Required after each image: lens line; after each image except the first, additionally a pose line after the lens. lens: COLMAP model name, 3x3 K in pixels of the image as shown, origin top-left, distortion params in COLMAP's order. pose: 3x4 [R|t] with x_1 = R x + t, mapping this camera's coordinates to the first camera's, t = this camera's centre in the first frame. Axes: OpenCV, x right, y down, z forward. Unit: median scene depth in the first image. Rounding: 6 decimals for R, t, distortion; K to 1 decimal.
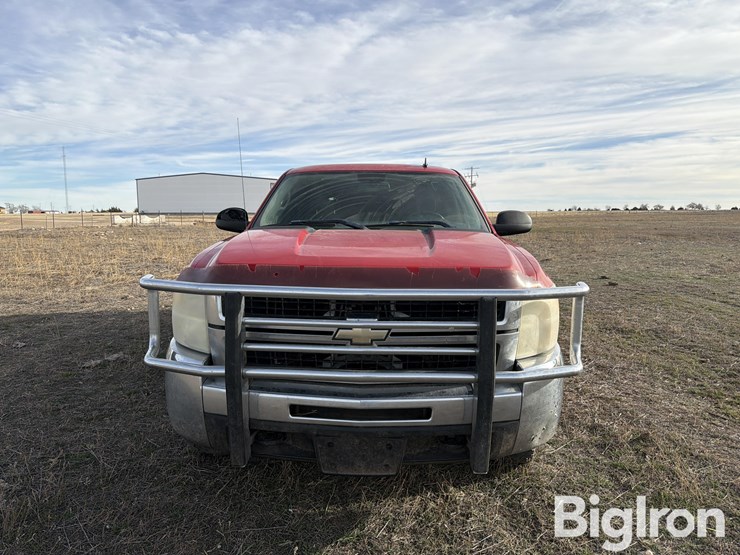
lens RADIAL K [[545.0, 0, 370.0], [0, 545.0, 277.5], [0, 0, 1]] dist [0.012622, -0.003370]
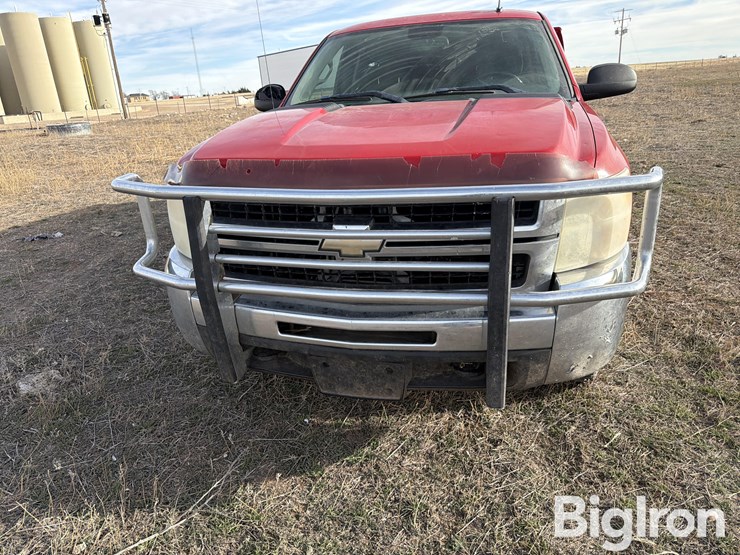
lens RADIAL K [[534.0, 0, 368.4], [0, 534.0, 285.2], [0, 0, 1]] dist [0.064062, -0.089599]
pose [[0.971207, 0.018699, -0.237502, 0.185058], [0.039873, 0.970094, 0.239431, -0.025131], [0.234876, -0.242007, 0.941417, 0.206044]]
